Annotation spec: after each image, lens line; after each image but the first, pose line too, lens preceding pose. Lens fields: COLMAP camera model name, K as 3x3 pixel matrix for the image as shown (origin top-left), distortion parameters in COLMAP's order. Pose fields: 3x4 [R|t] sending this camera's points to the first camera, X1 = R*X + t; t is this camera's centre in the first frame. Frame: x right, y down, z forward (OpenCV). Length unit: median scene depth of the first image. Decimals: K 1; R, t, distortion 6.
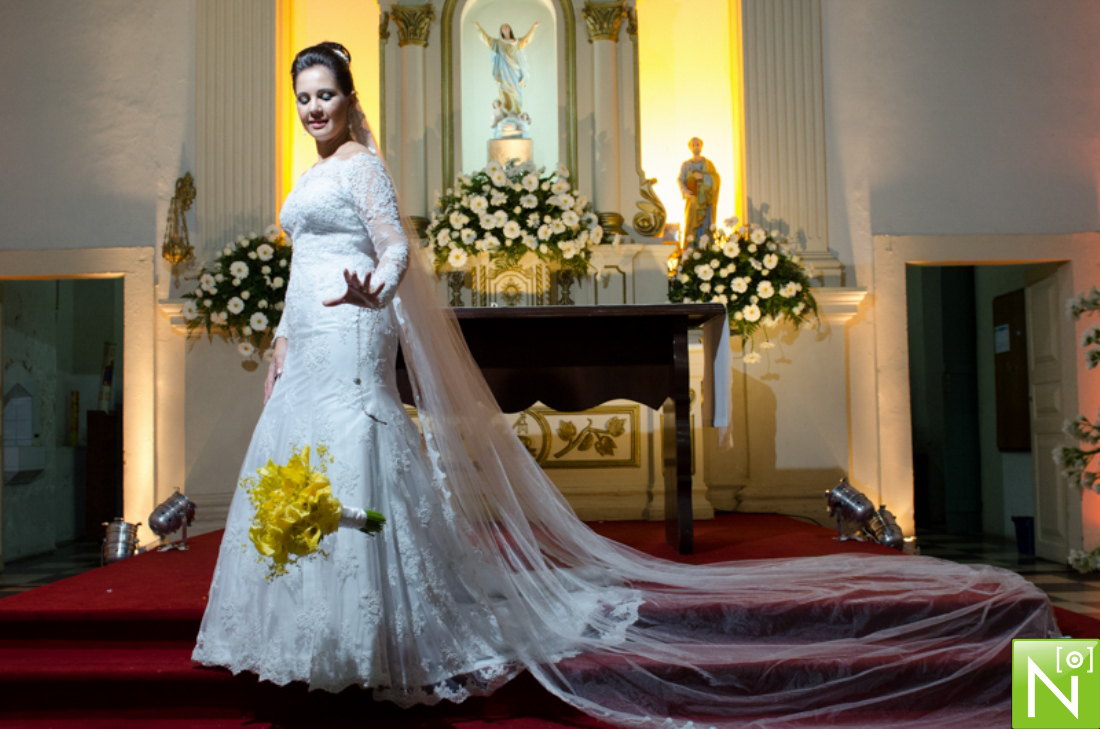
lens RADIAL K [[1152.0, 0, 533.8], [0, 1152.0, 363.8], [0, 0, 1]] dist [-0.037663, -0.003955]
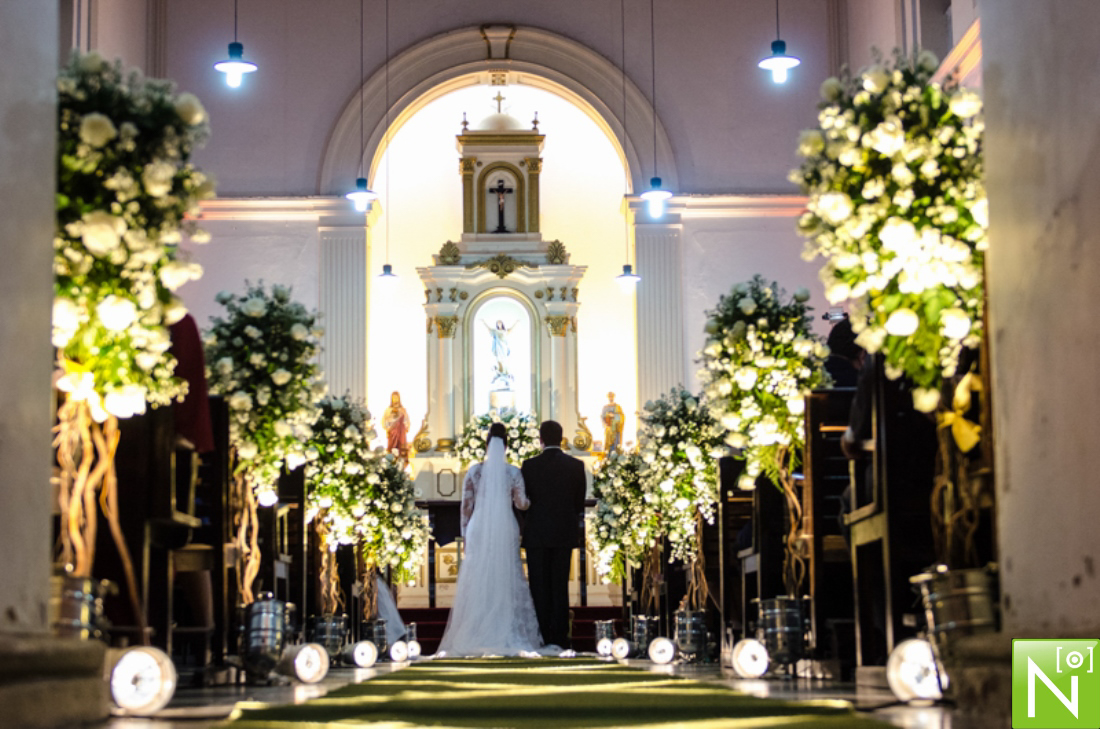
lens RADIAL K [[1639.4, 0, 549.1], [0, 1639.4, 445.1], [0, 0, 1]] dist [-0.001564, -0.001638]
pose [[0.999469, 0.006422, 0.031946, -0.029144], [-0.005024, 0.999033, -0.043675, -0.010988], [-0.032195, 0.043492, 0.998535, -1.468428]]
